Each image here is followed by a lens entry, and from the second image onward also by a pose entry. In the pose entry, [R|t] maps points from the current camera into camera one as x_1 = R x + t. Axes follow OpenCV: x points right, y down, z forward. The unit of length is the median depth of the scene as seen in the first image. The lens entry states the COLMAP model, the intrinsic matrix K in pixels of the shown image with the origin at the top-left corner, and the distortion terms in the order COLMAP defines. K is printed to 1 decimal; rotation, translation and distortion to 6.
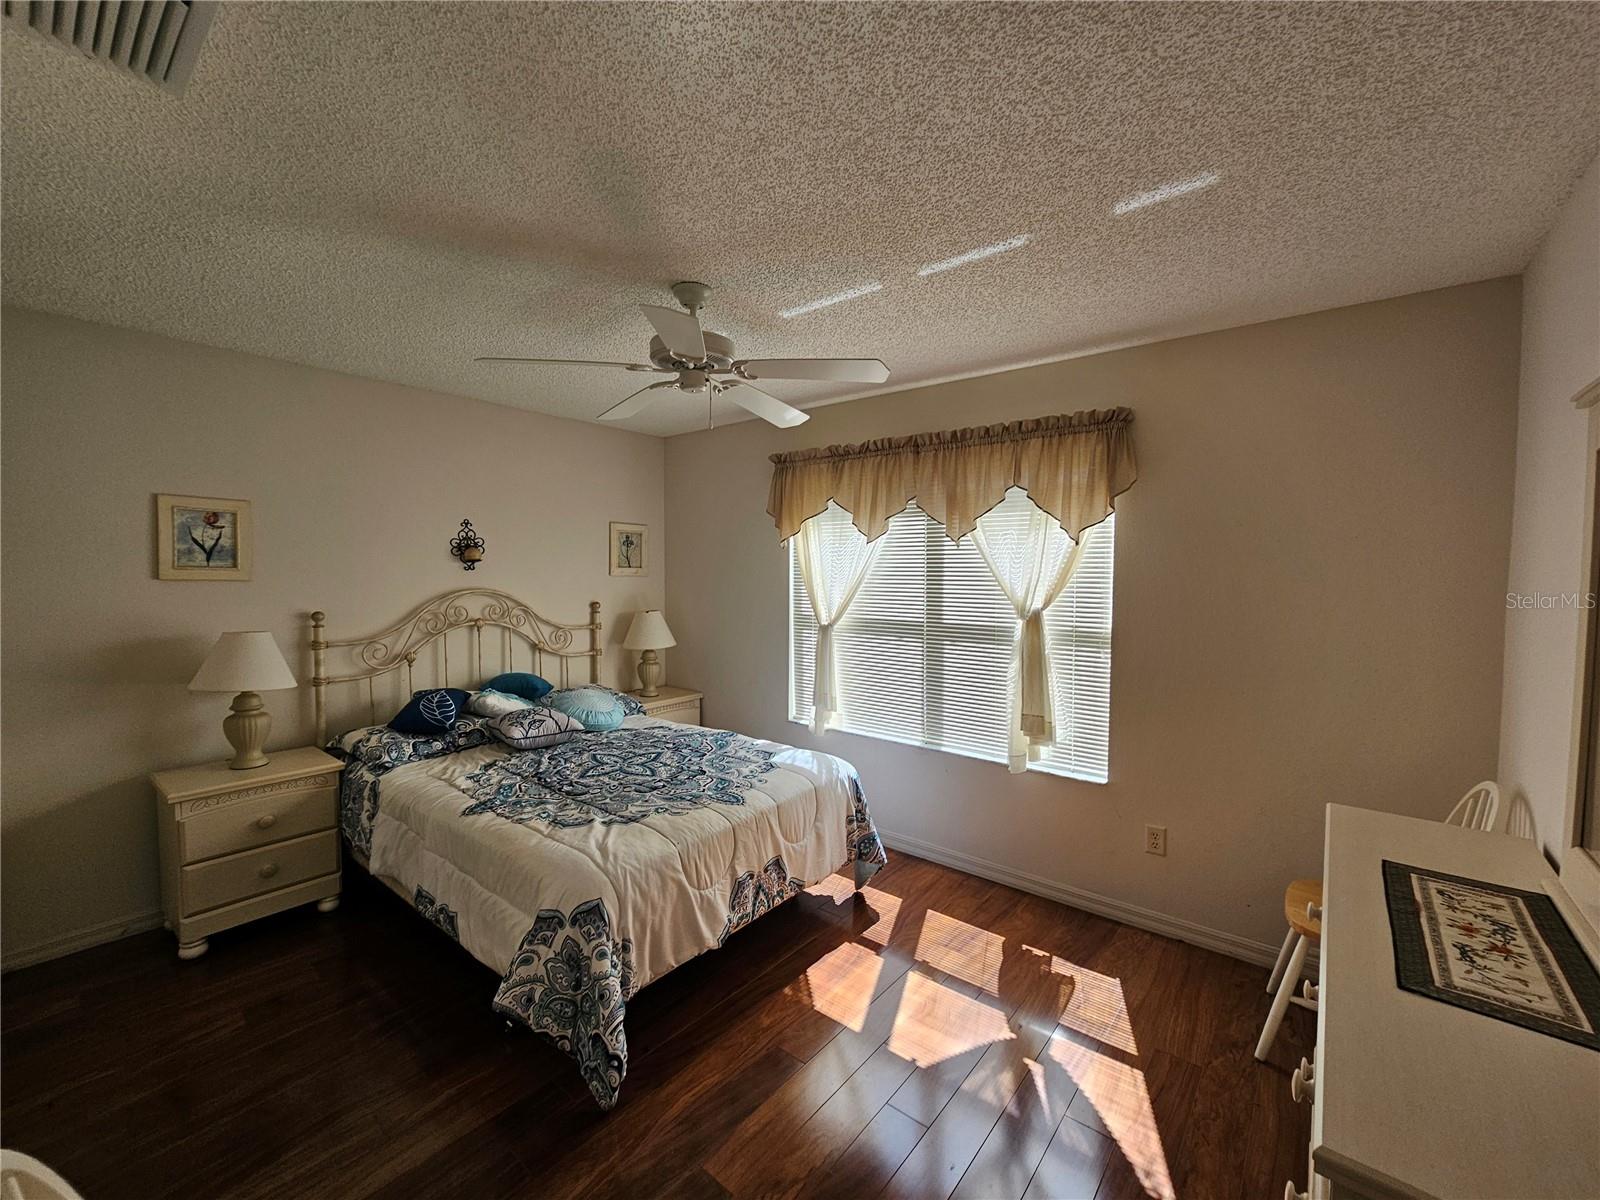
lens RADIAL K [[651.5, 0, 803.4], [0, 651.5, 598.1], [0, 0, 1]] dist [0.010542, -0.000041]
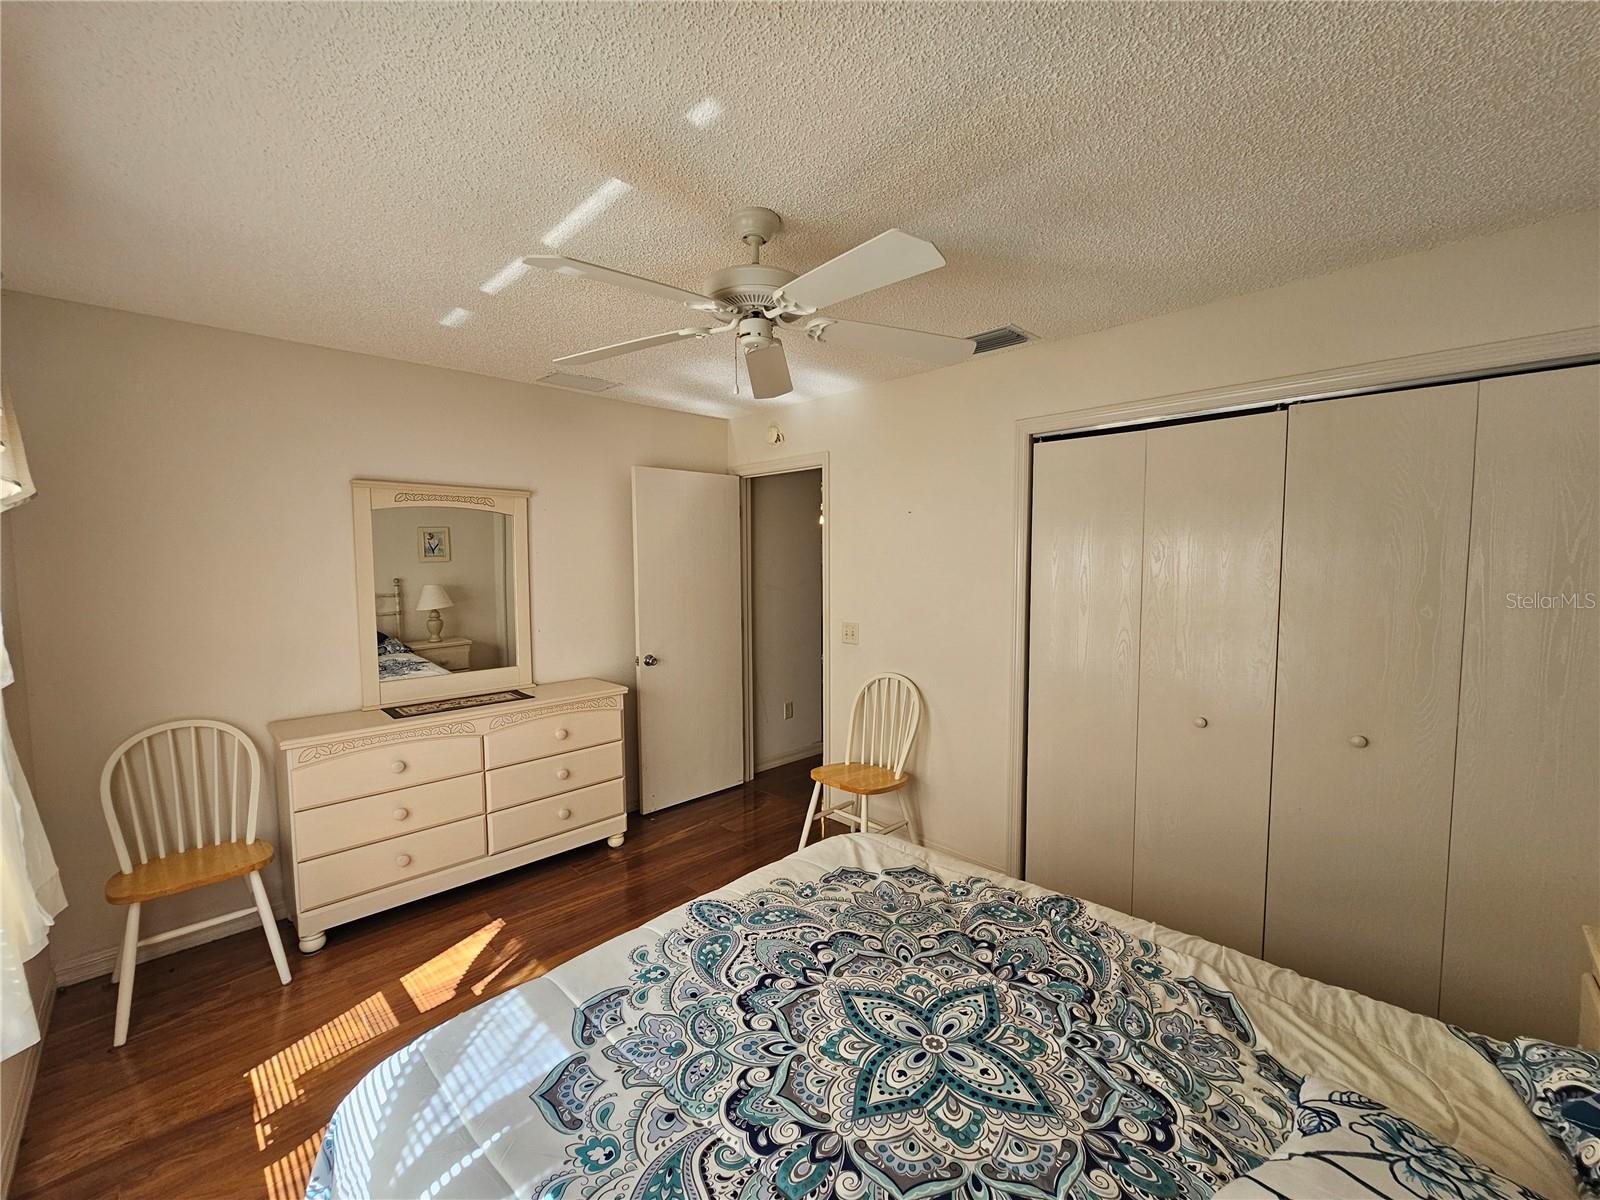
lens RADIAL K [[651.5, 0, 800.7], [0, 651.5, 603.0], [0, 0, 1]] dist [0.010542, -0.000041]
pose [[-0.994068, -0.002703, 0.108731, -0.276131], [0.010095, 0.993083, 0.116982, -0.081189], [-0.108295, 0.117385, -0.987164, 1.608853]]
